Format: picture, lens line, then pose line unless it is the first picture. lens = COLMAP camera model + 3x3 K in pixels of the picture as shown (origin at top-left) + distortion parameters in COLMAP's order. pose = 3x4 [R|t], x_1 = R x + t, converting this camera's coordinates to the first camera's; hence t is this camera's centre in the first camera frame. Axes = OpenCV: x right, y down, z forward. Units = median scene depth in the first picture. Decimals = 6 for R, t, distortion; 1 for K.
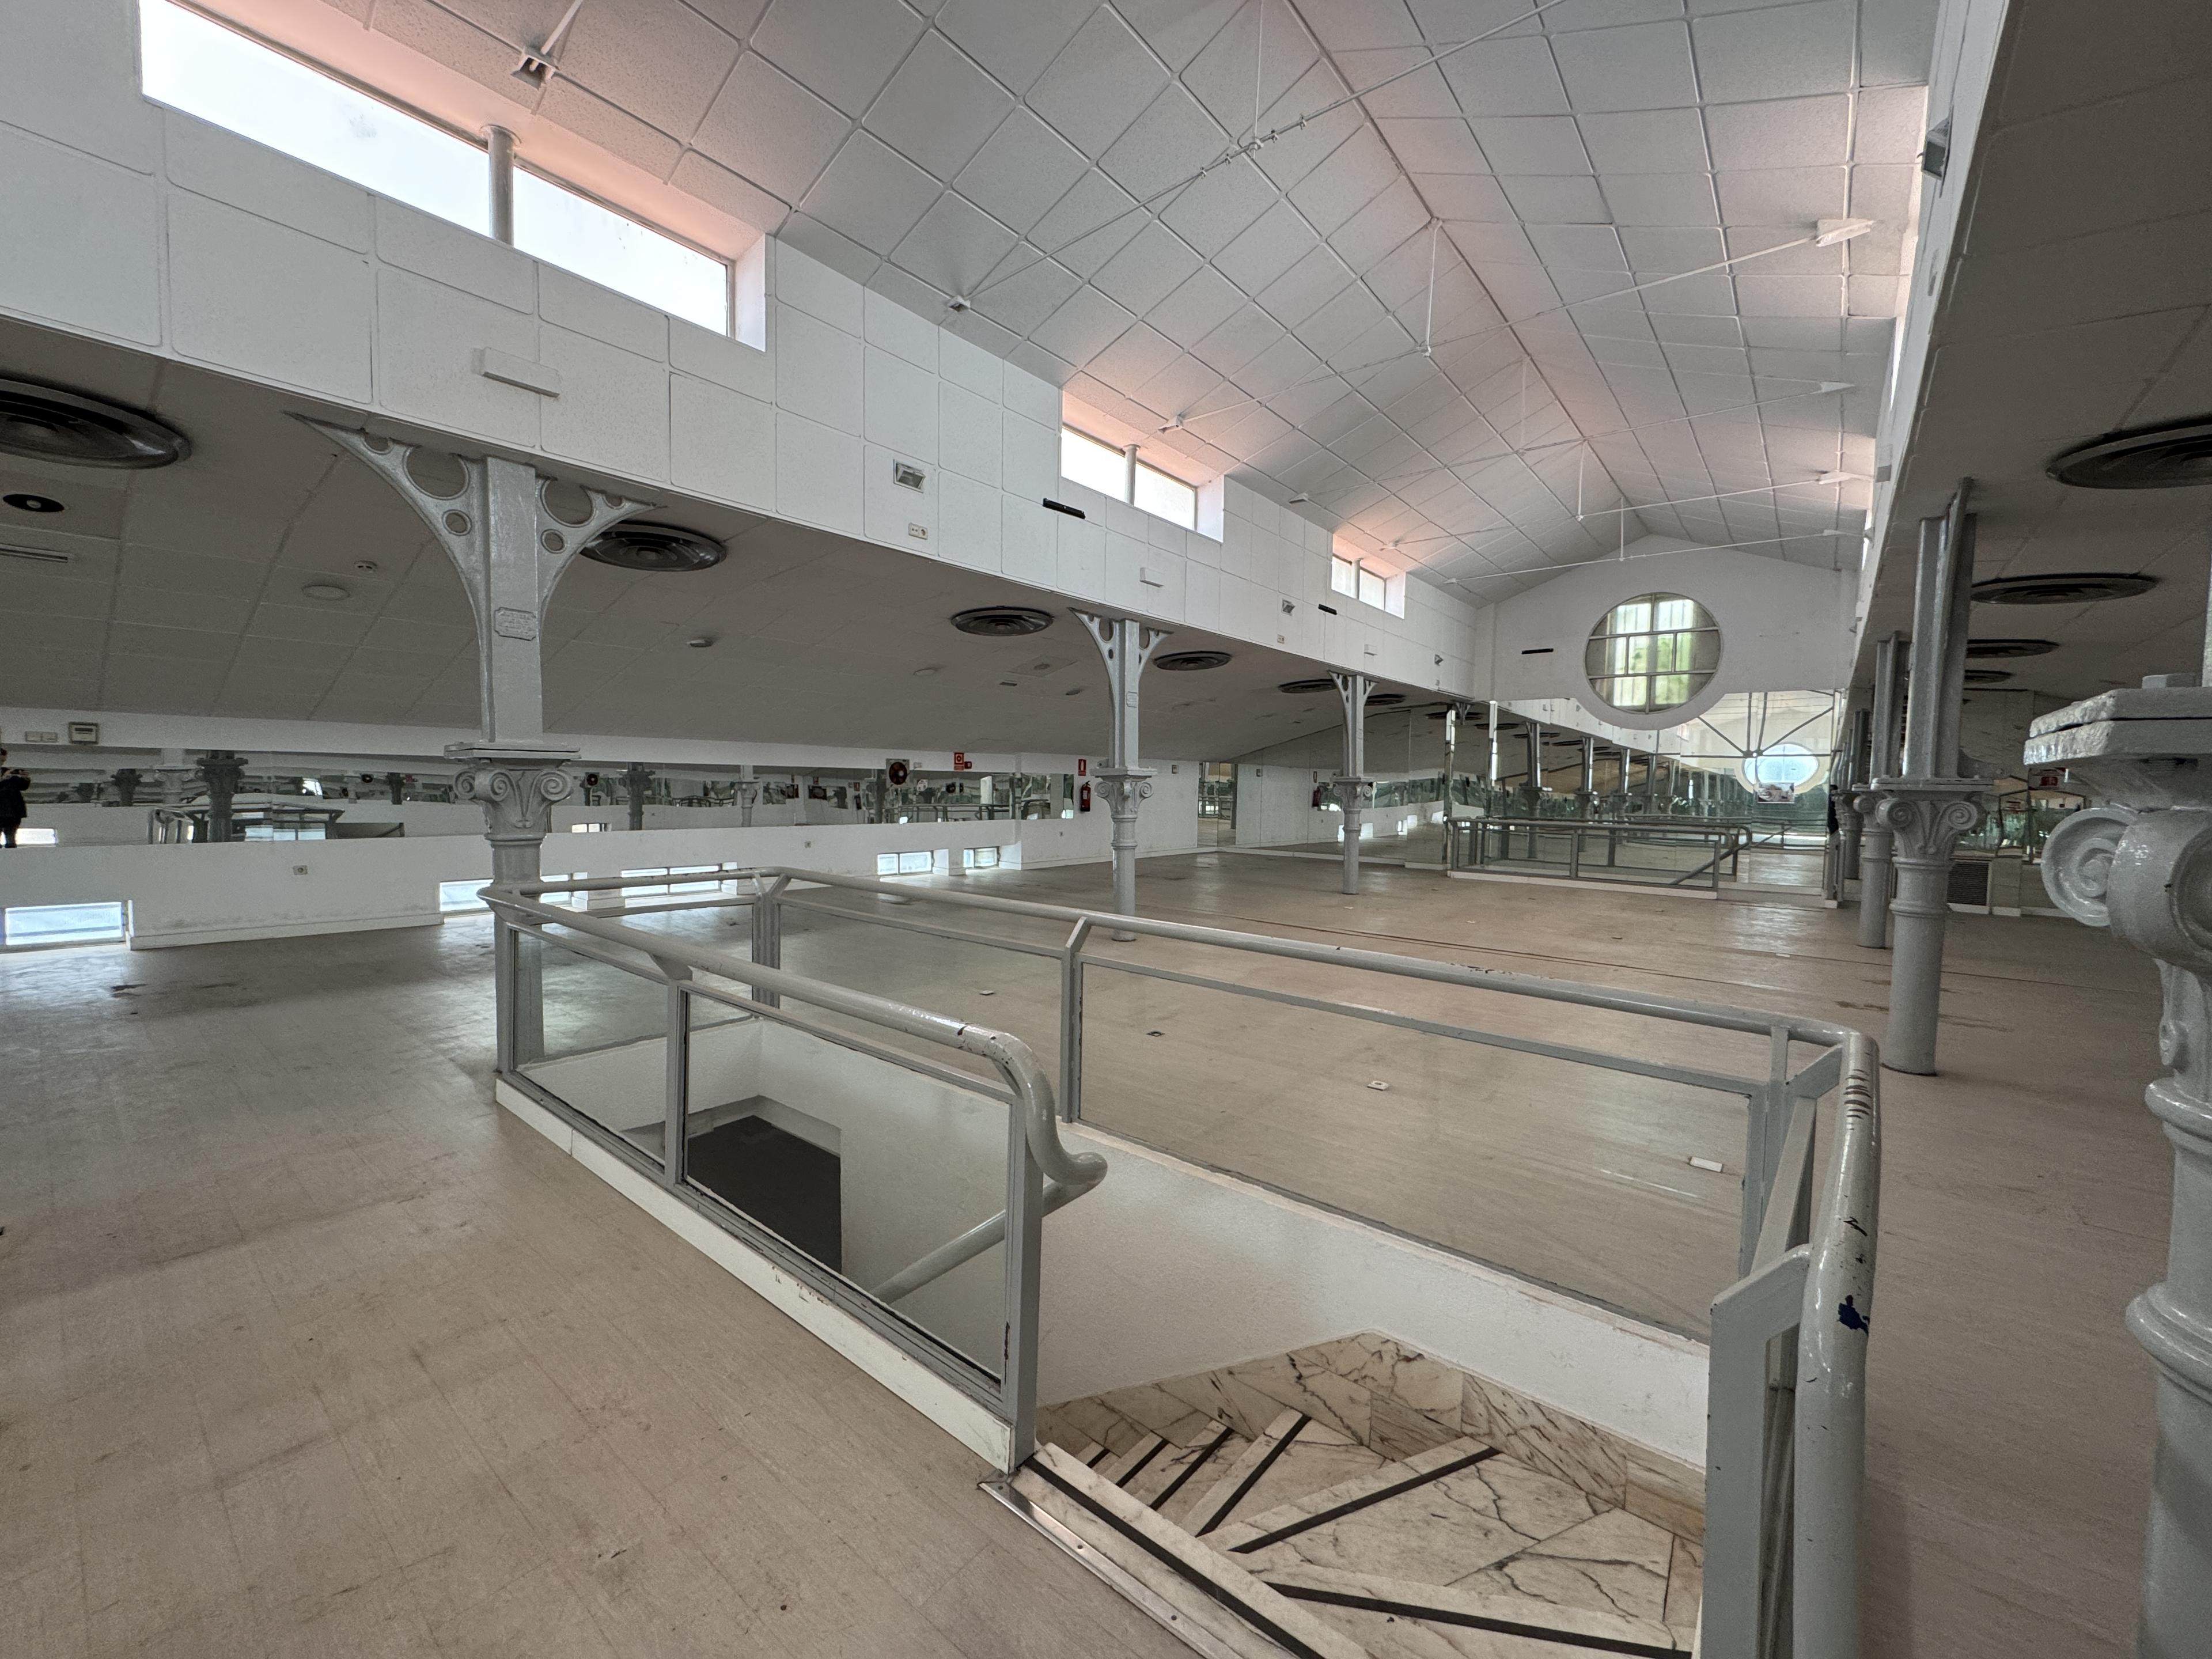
lens RADIAL K [[880.6, 0, 1104.8], [0, 880.6, 827.1], [0, 0, 1]] dist [-0.002457, 0.000221]
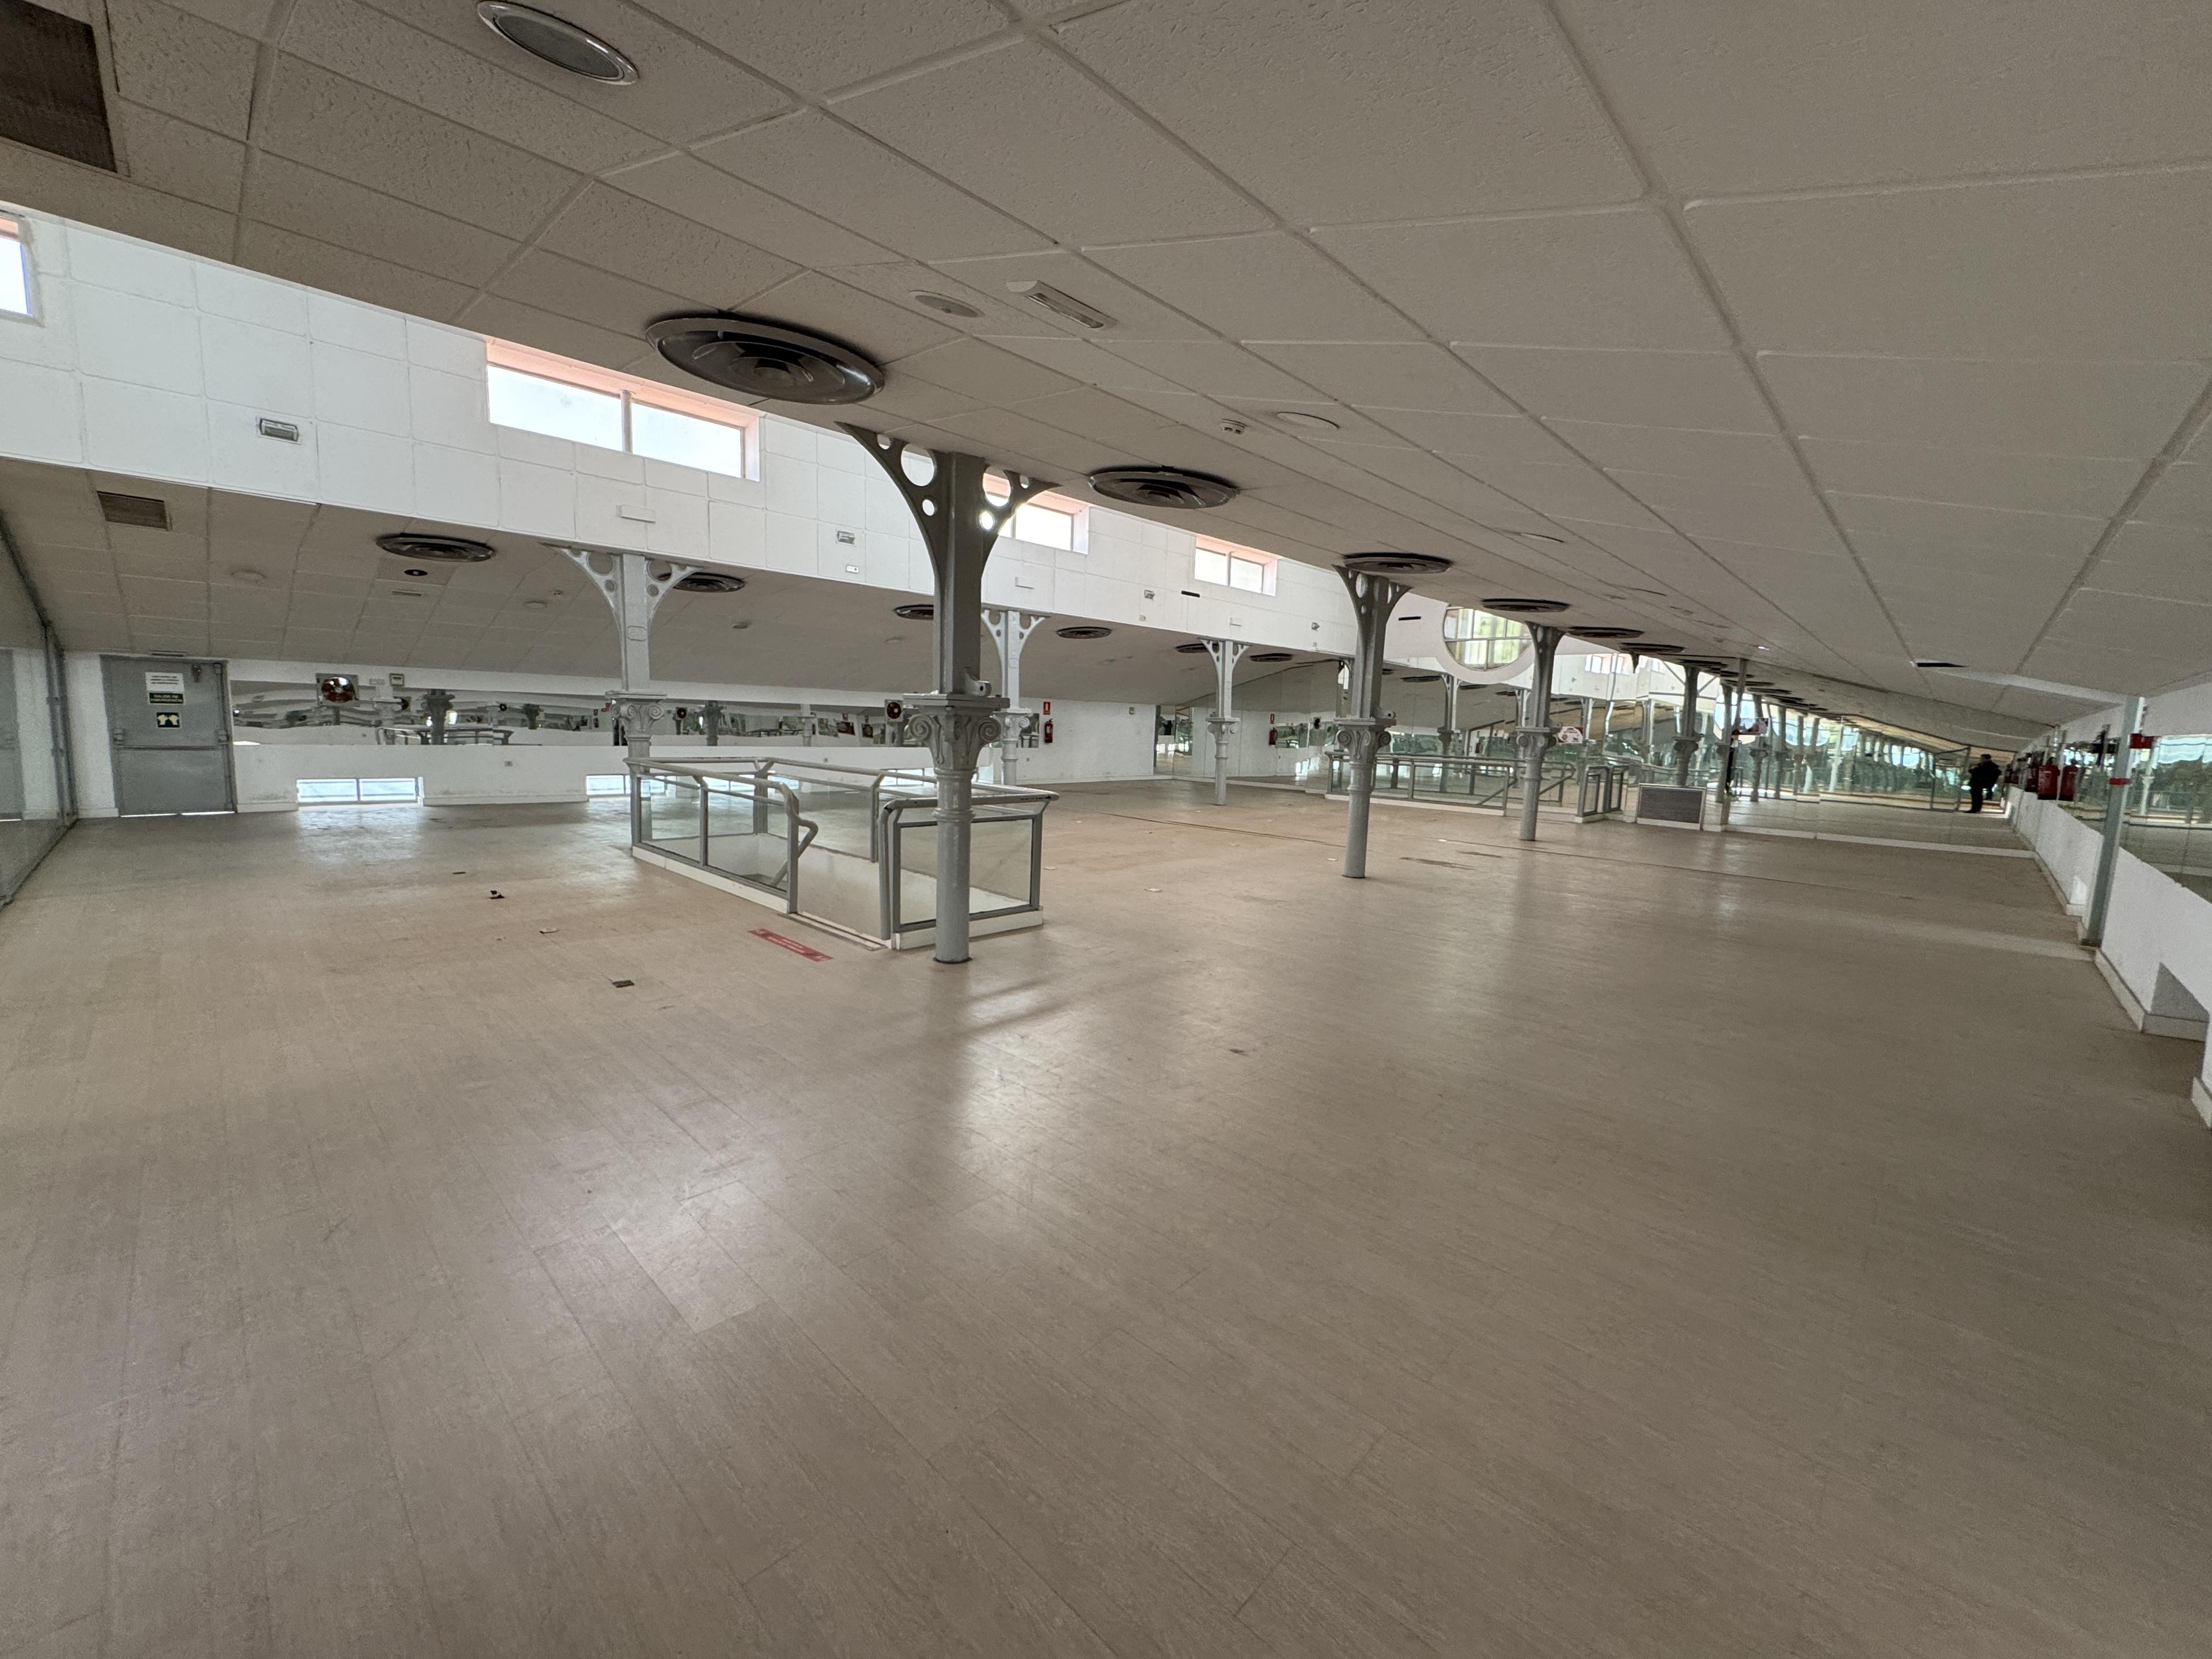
lens RADIAL K [[880.6, 0, 1104.8], [0, 880.6, 827.1], [0, 0, 1]] dist [-0.002457, 0.000221]
pose [[0.996114, 0.024464, -0.084610, 0.326040], [-0.018888, 0.997635, 0.066092, 0.035324], [0.086026, -0.064237, 0.994220, -0.528338]]
